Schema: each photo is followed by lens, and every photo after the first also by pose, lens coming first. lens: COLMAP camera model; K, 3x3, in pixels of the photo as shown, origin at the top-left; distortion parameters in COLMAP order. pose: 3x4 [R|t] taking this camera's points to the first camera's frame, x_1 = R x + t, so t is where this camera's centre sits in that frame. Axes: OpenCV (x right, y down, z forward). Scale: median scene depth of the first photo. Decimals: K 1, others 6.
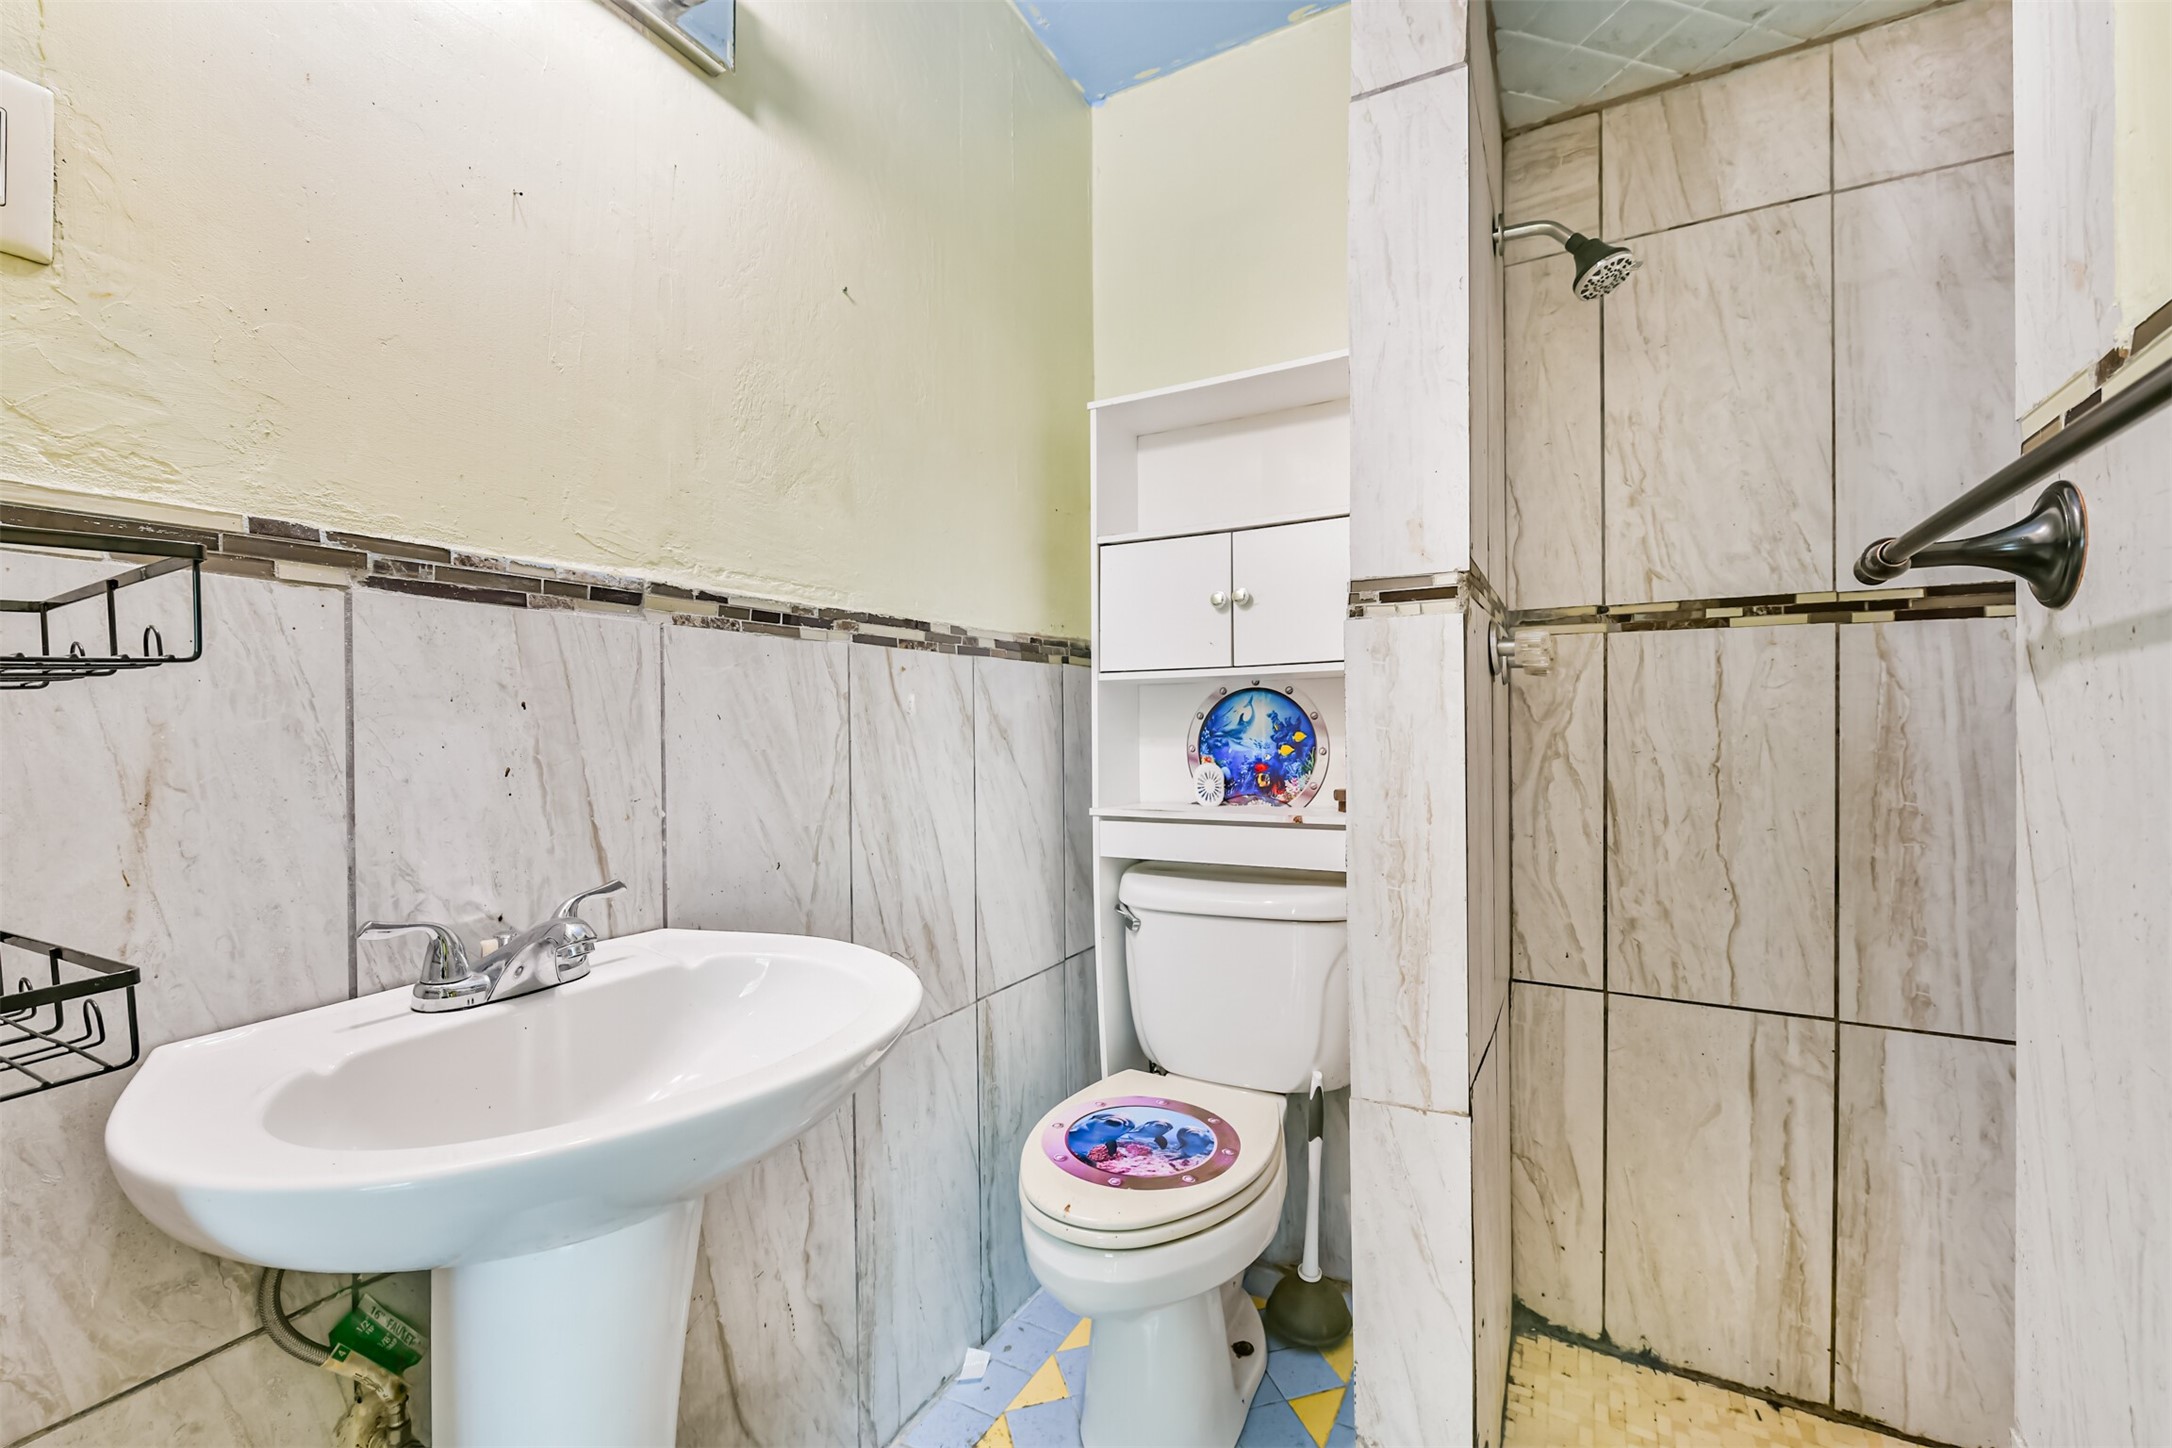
lens RADIAL K [[913.0, 0, 1091.9], [0, 913.0, 726.1], [0, 0, 1]] dist [-0.004777, -0.000134]
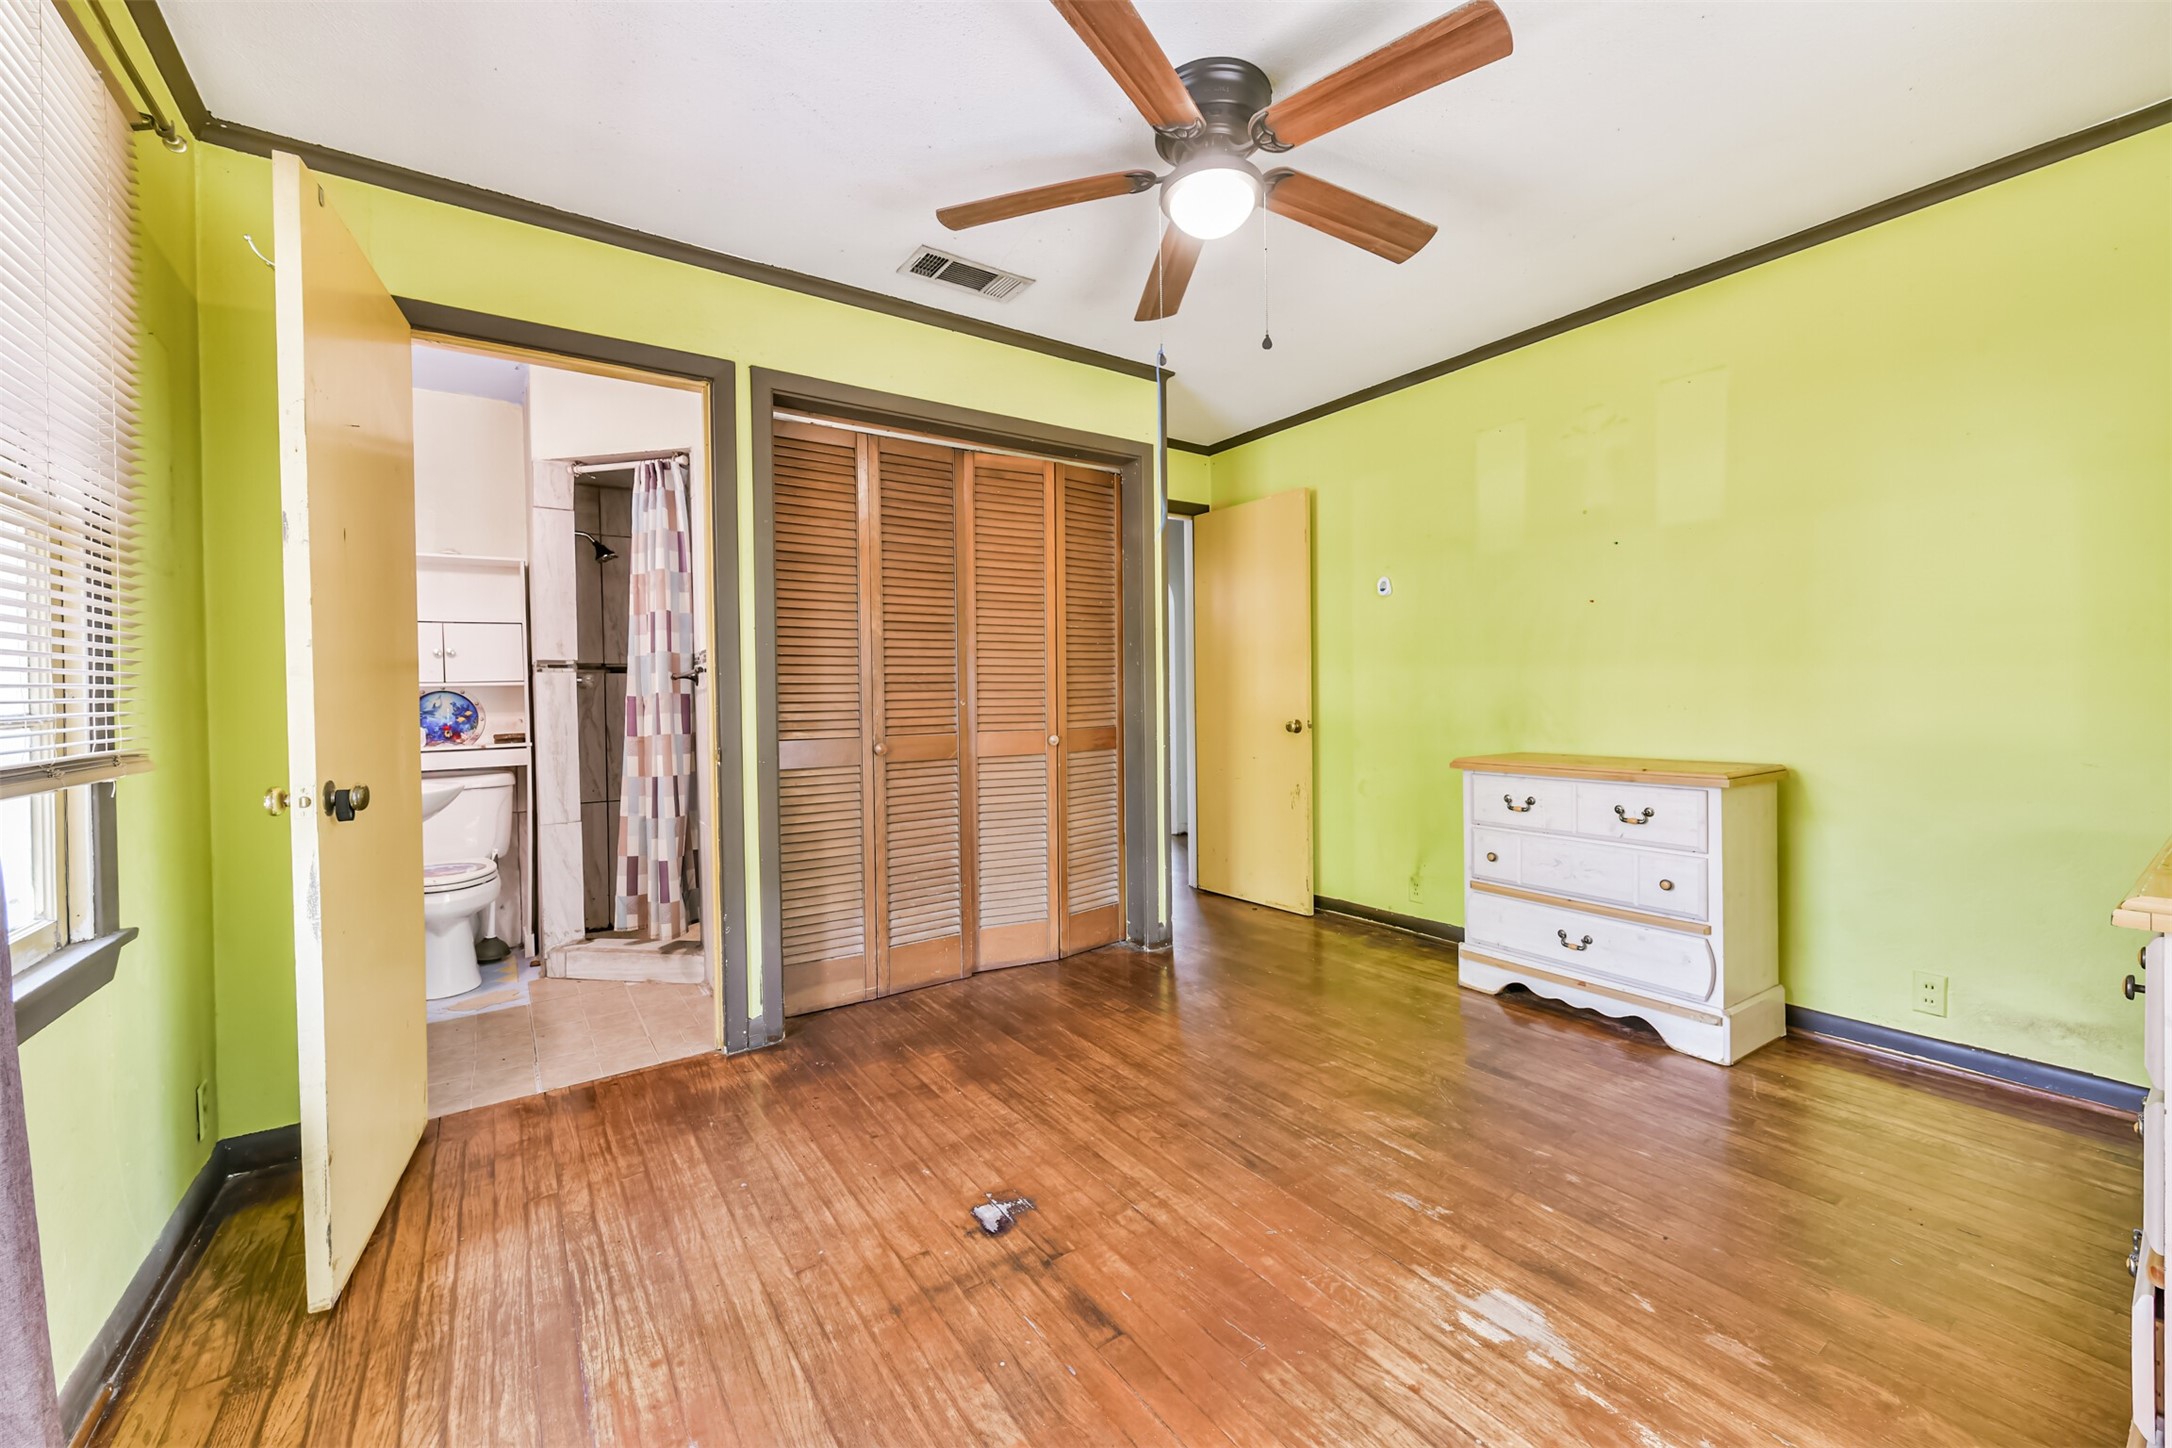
lens RADIAL K [[852.3, 0, 1080.8], [0, 852.3, 712.0], [0, 0, 1]] dist [0.006080, 0.000343]
pose [[0.451928, -0.016324, 0.891905, -0.960473], [0.014618, 0.999834, 0.010892, 0.008036], [-0.891935, 0.008115, 0.452091, -1.278408]]
